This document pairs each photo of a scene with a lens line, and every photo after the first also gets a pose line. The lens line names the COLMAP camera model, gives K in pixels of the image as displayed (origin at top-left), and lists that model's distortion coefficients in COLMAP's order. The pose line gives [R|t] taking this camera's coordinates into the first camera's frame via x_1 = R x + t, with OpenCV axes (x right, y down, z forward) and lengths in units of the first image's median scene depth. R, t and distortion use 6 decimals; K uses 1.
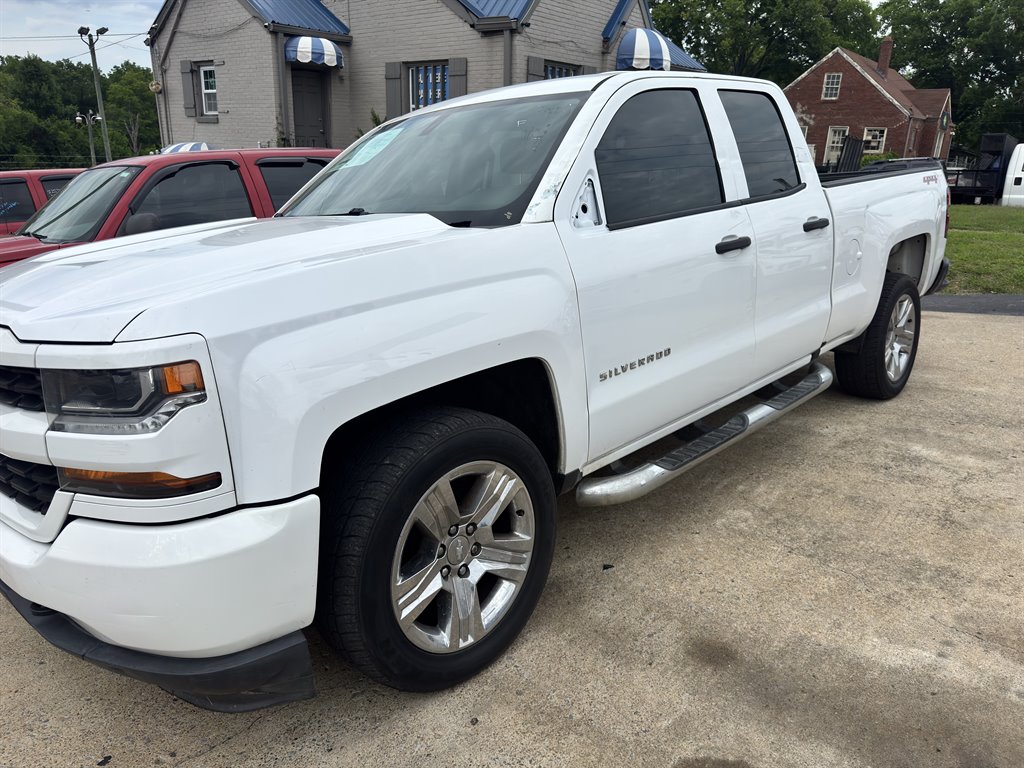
lens RADIAL K [[743.8, 0, 511.7], [0, 743.8, 382.5], [0, 0, 1]] dist [-0.009991, -0.006839]
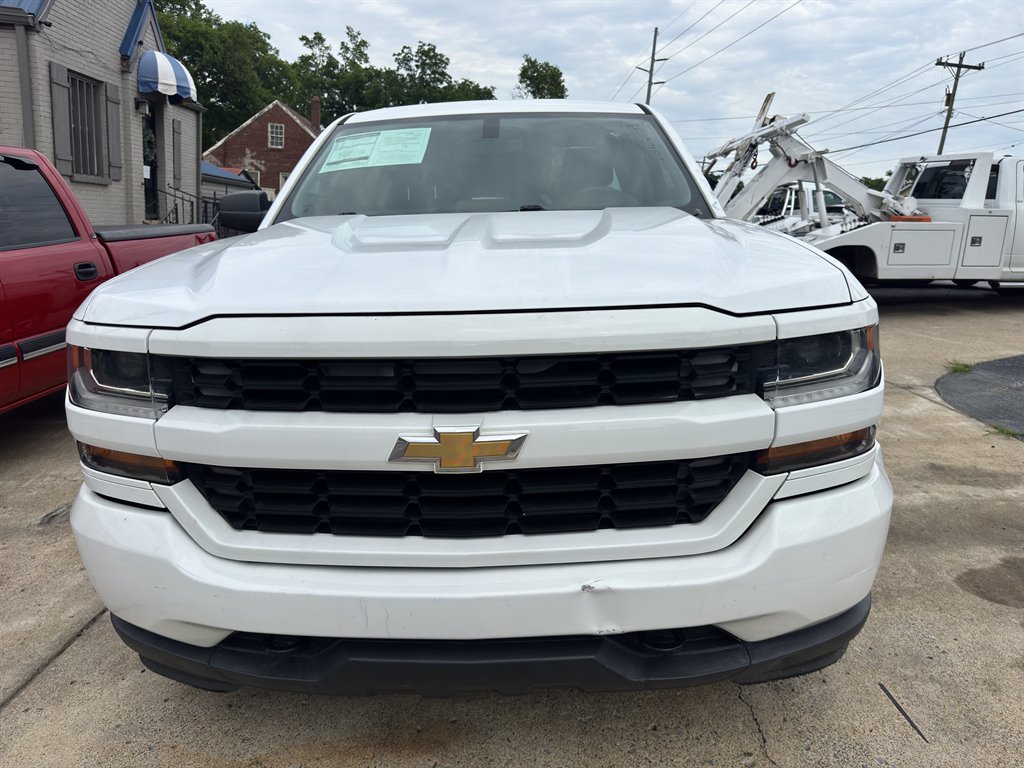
lens RADIAL K [[743.8, 0, 512.7], [0, 743.8, 385.1], [0, 0, 1]] dist [-0.009991, -0.006839]
pose [[0.712940, -0.121031, 0.690701, -0.203705], [0.160090, 0.987072, 0.007720, -0.003130], [-0.682706, 0.105070, 0.723099, 0.075770]]
